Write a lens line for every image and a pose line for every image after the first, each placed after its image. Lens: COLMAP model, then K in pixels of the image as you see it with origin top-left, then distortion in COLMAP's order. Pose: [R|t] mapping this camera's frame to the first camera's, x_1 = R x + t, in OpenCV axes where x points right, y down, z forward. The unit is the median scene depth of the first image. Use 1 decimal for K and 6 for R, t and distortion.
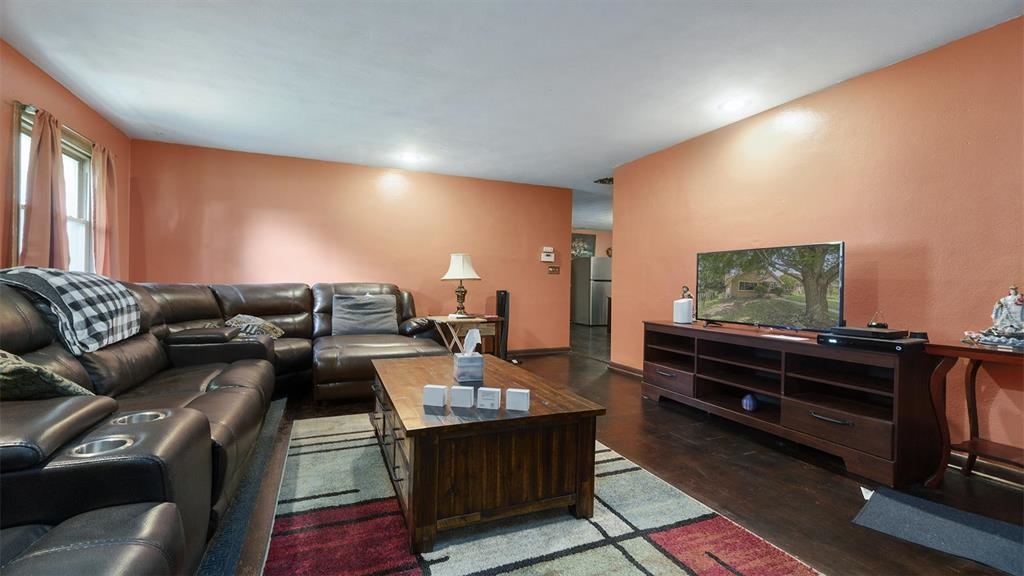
lens RADIAL K [[439.6, 0, 515.0], [0, 439.6, 284.6], [0, 0, 1]] dist [-0.009385, -0.000099]
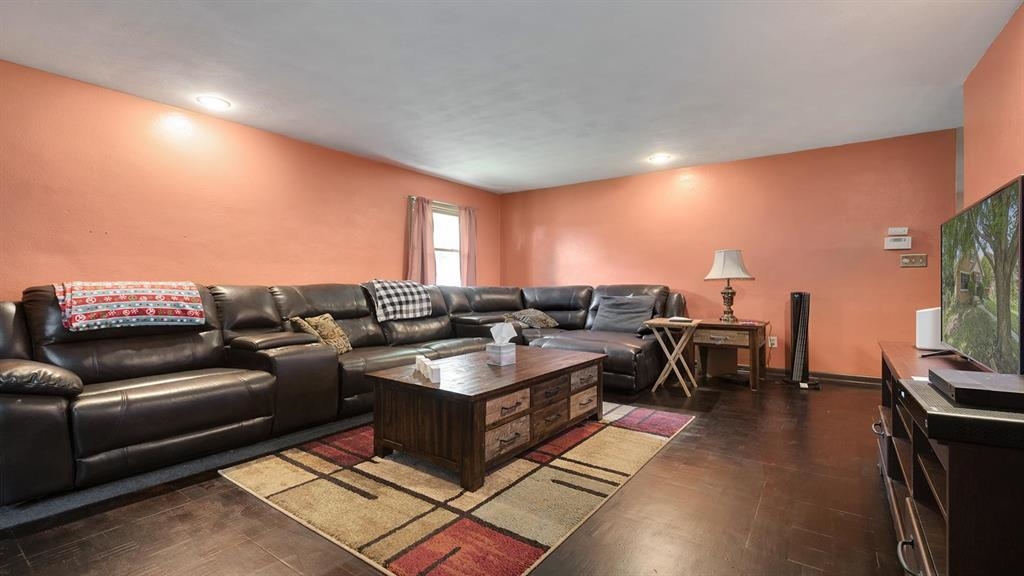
lens RADIAL K [[454.1, 0, 514.7], [0, 454.1, 283.5], [0, 0, 1]] dist [-0.002101, -0.003114]
pose [[0.513288, -0.013950, -0.858103, 0.500878], [0.006801, 0.999903, -0.012187, 0.005554], [0.858189, 0.000420, 0.513333, 0.202912]]
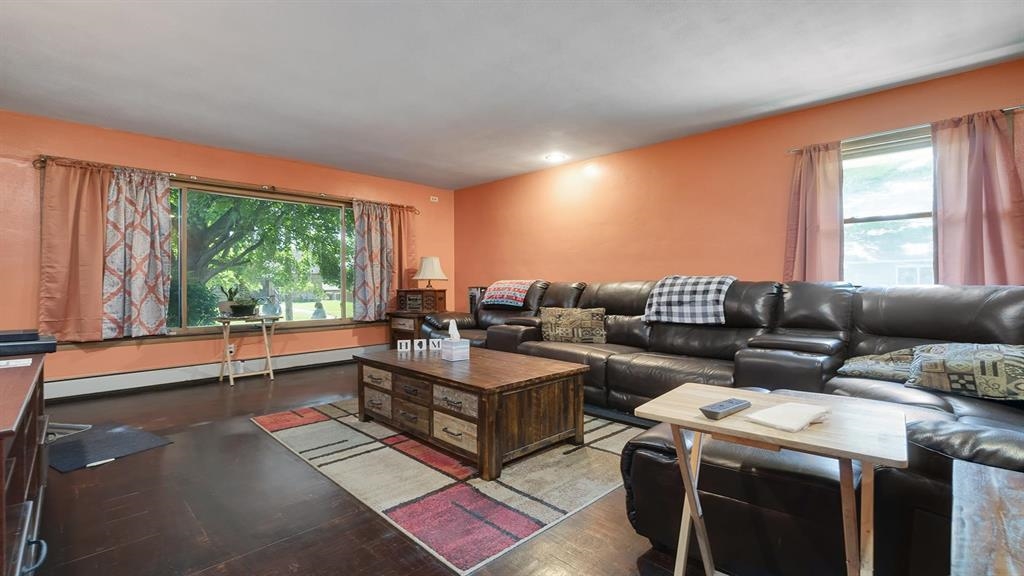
lens RADIAL K [[454.1, 0, 504.7], [0, 454.1, 283.1], [0, 0, 1]] dist [-0.002101, -0.003114]
pose [[-0.937478, -0.005108, -0.348006, 0.106614], [-0.005519, 0.999985, 0.000191, -0.001051], [0.348000, 0.002100, -0.937492, 1.153411]]
